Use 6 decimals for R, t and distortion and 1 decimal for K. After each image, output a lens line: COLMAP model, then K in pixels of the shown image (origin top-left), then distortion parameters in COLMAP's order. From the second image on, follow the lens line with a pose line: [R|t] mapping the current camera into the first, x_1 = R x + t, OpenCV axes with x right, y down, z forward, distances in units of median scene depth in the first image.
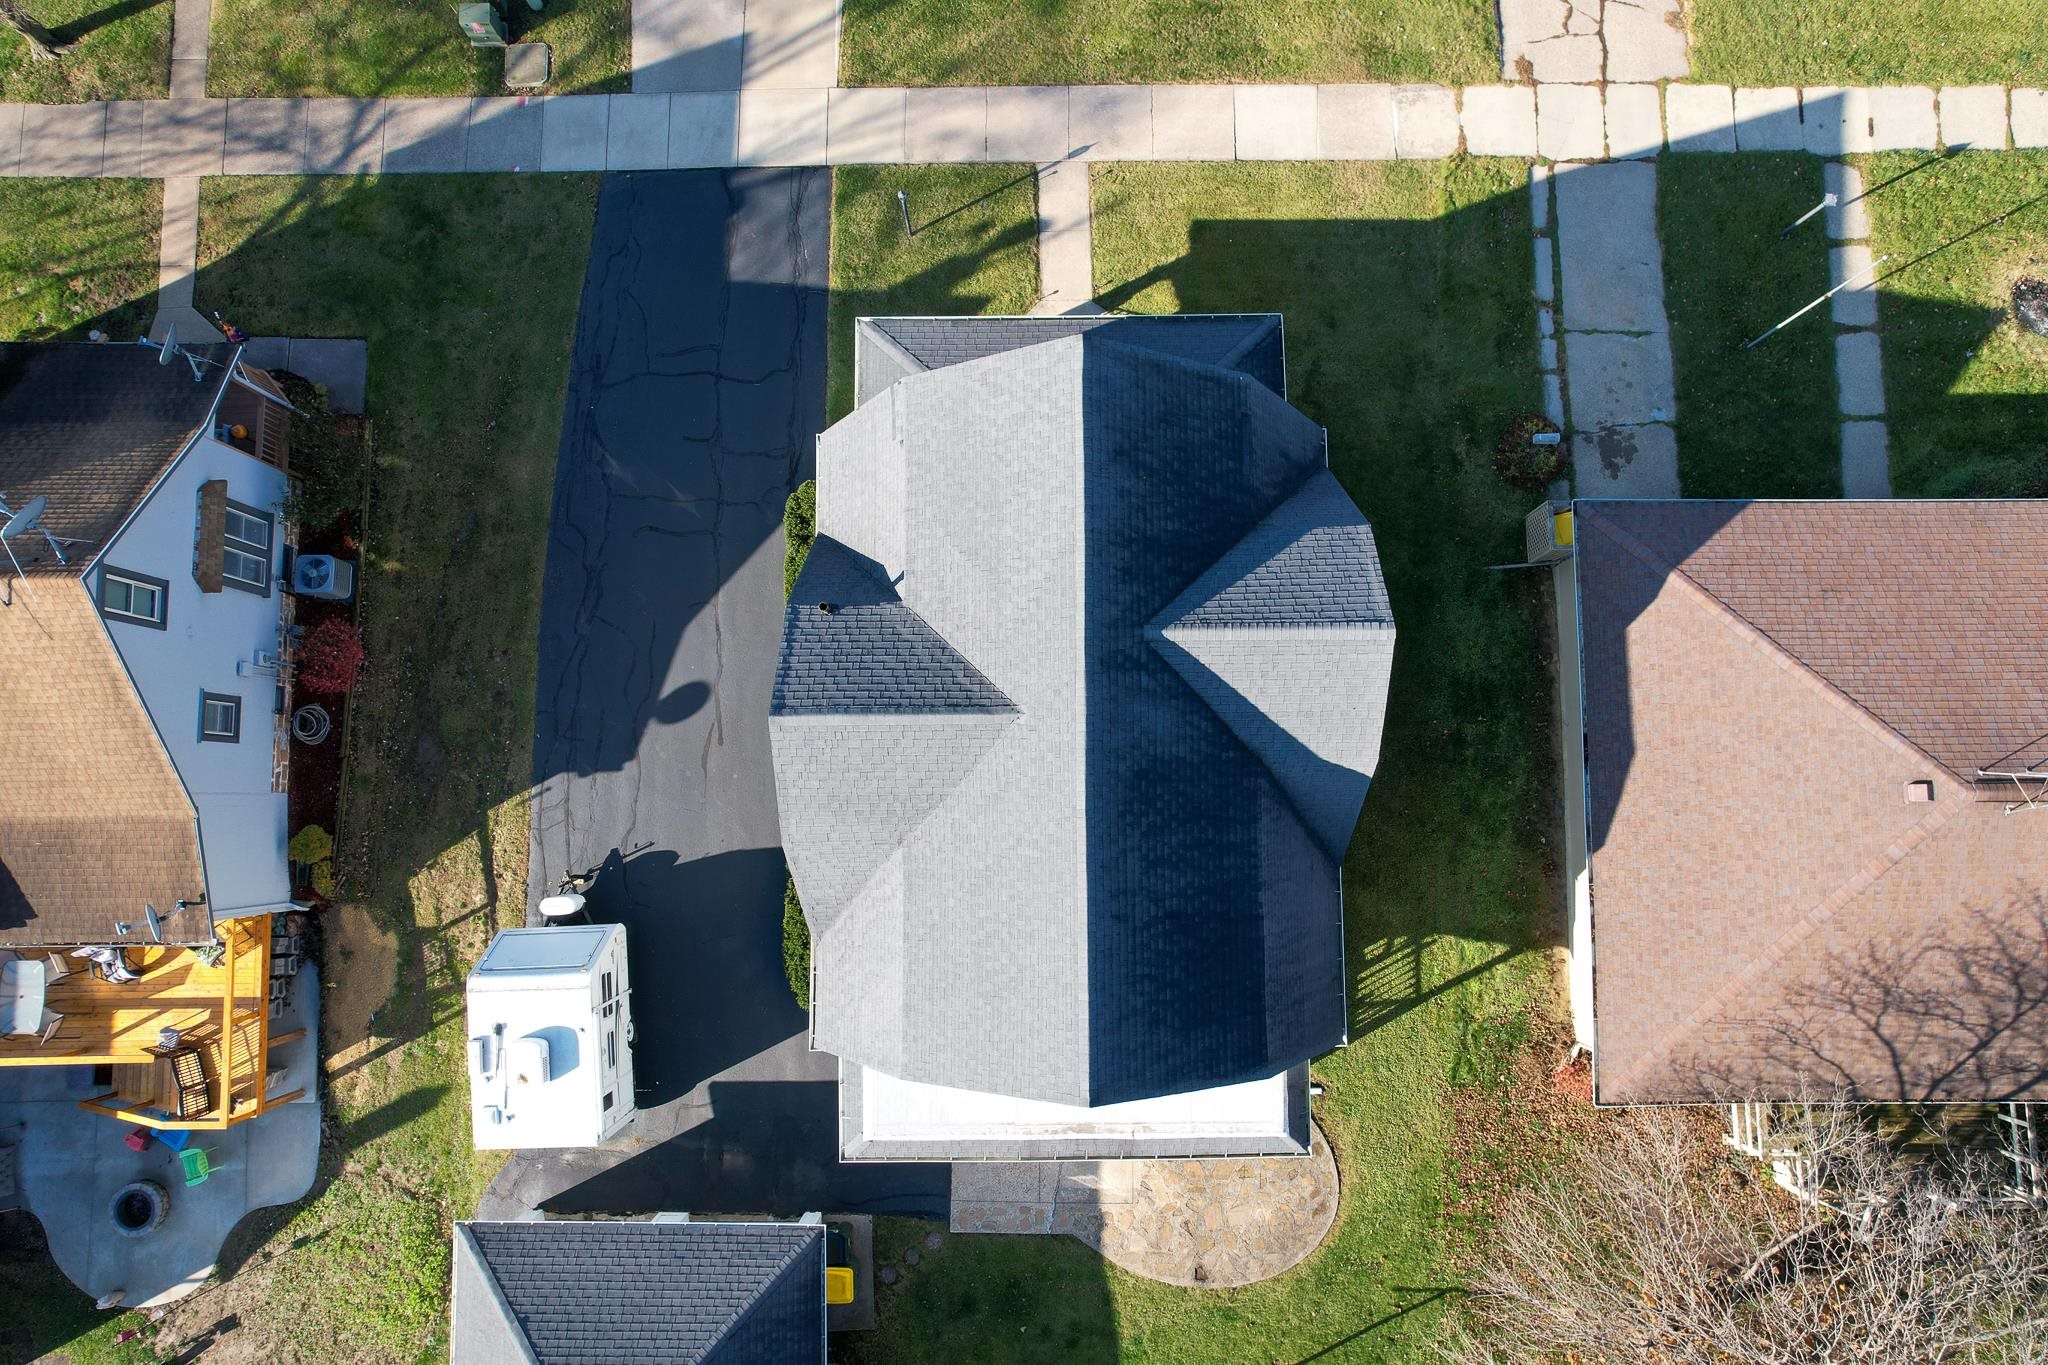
lens RADIAL K [[1324.5, 0, 1034.1], [0, 1324.5, 691.2], [0, 0, 1]] dist [-0.083080, 0.077197]
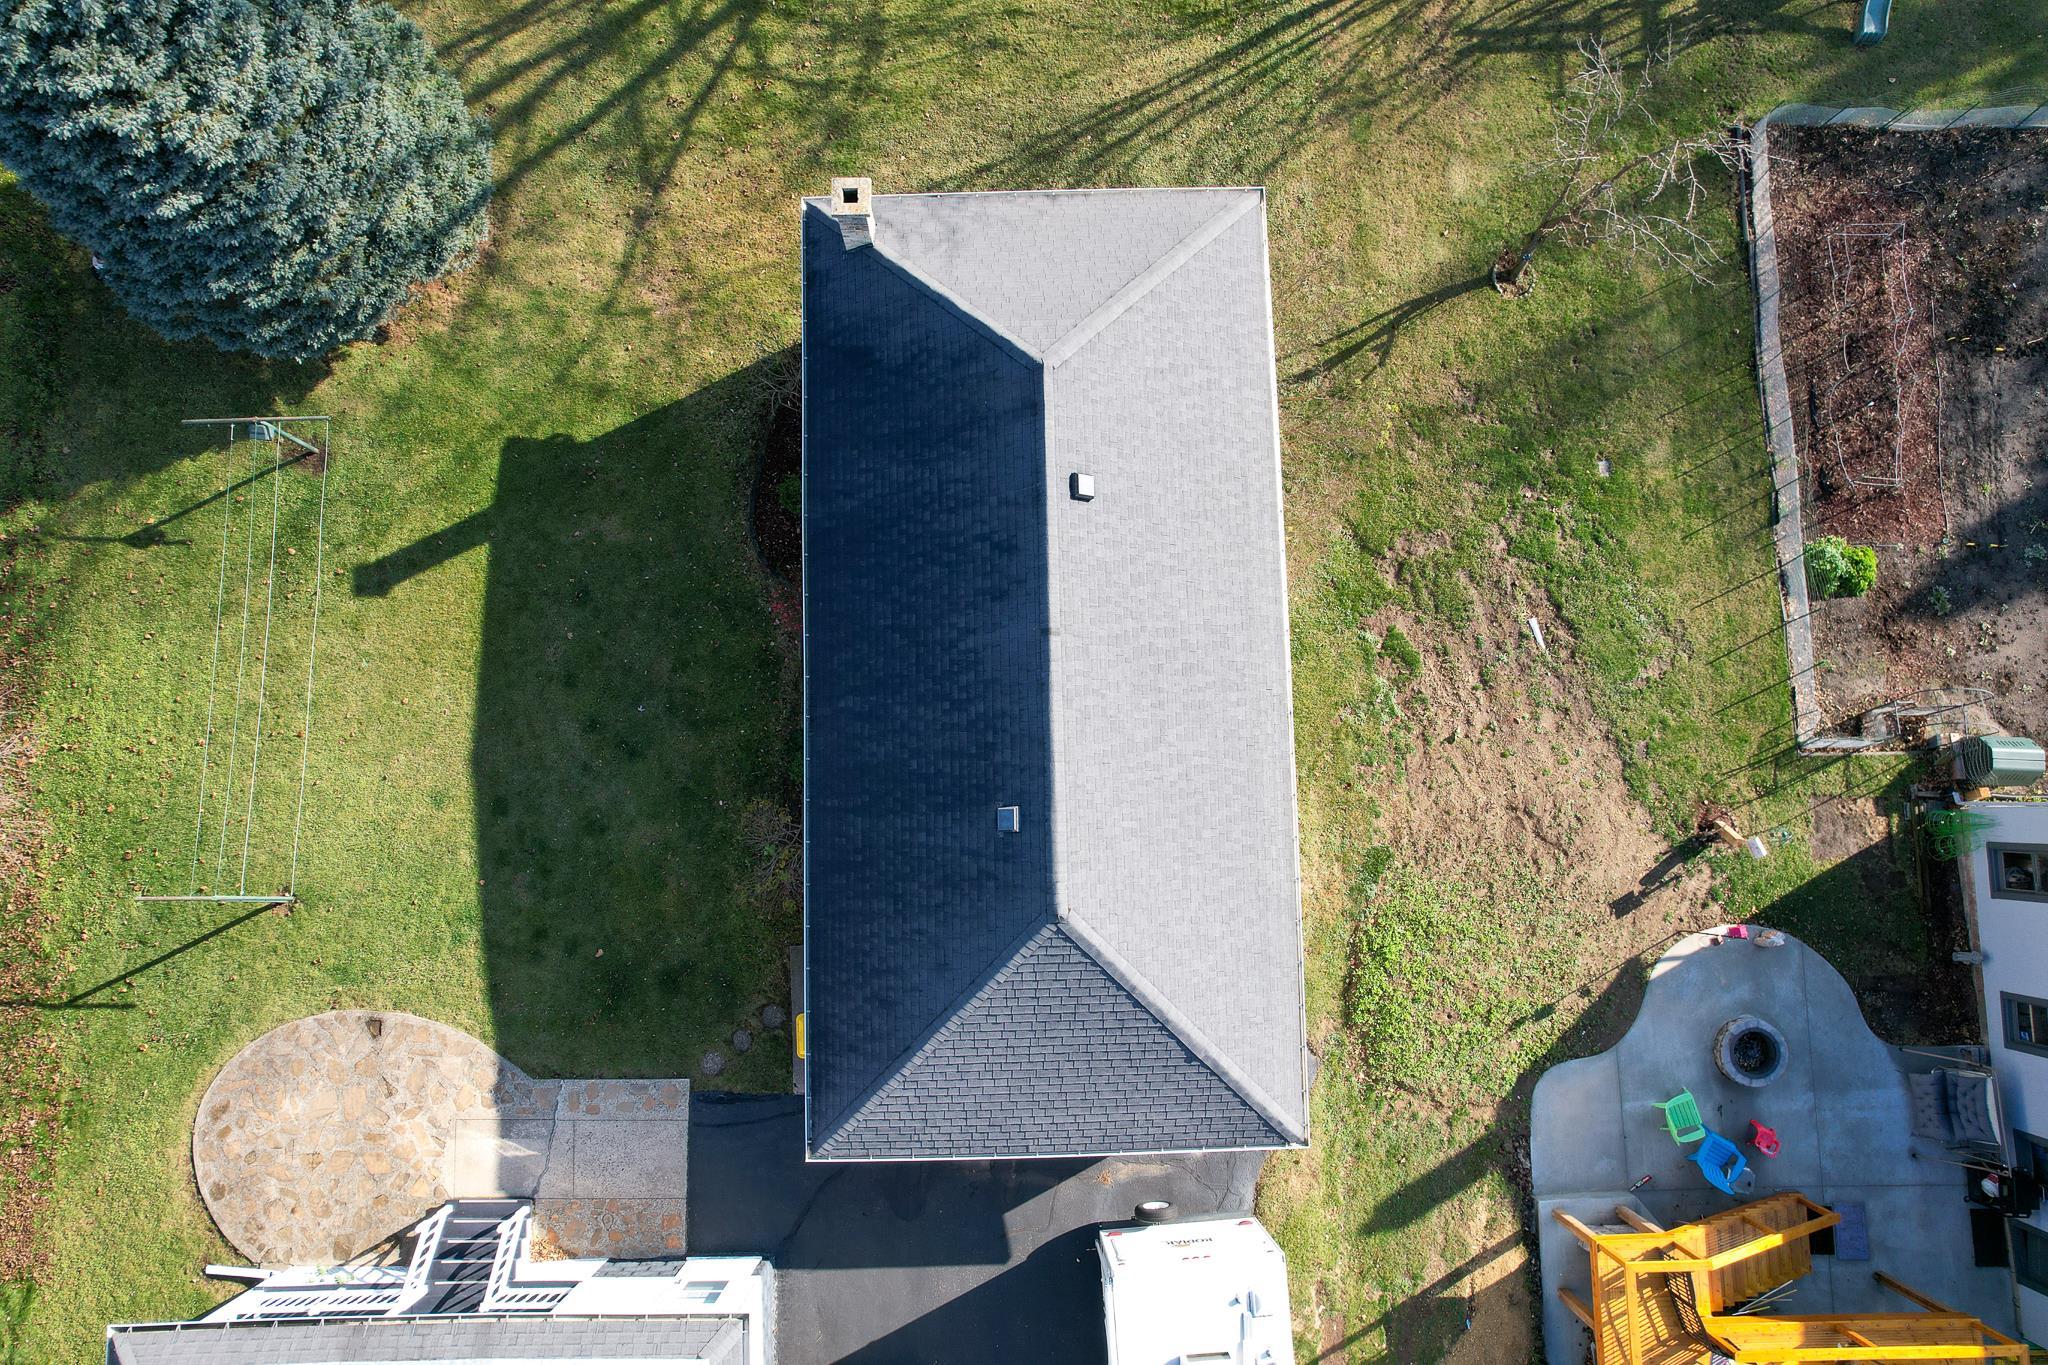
lens RADIAL K [[1324.5, 0, 1035.3], [0, 1324.5, 696.1], [0, 0, 1]] dist [-0.083080, 0.077197]
pose [[-0.999862, 0.016448, 0.002388, -0.266675], [-0.015690, -0.981484, 0.190900, 0.471008], [0.005483, 0.190836, 0.981607, 0.190009]]
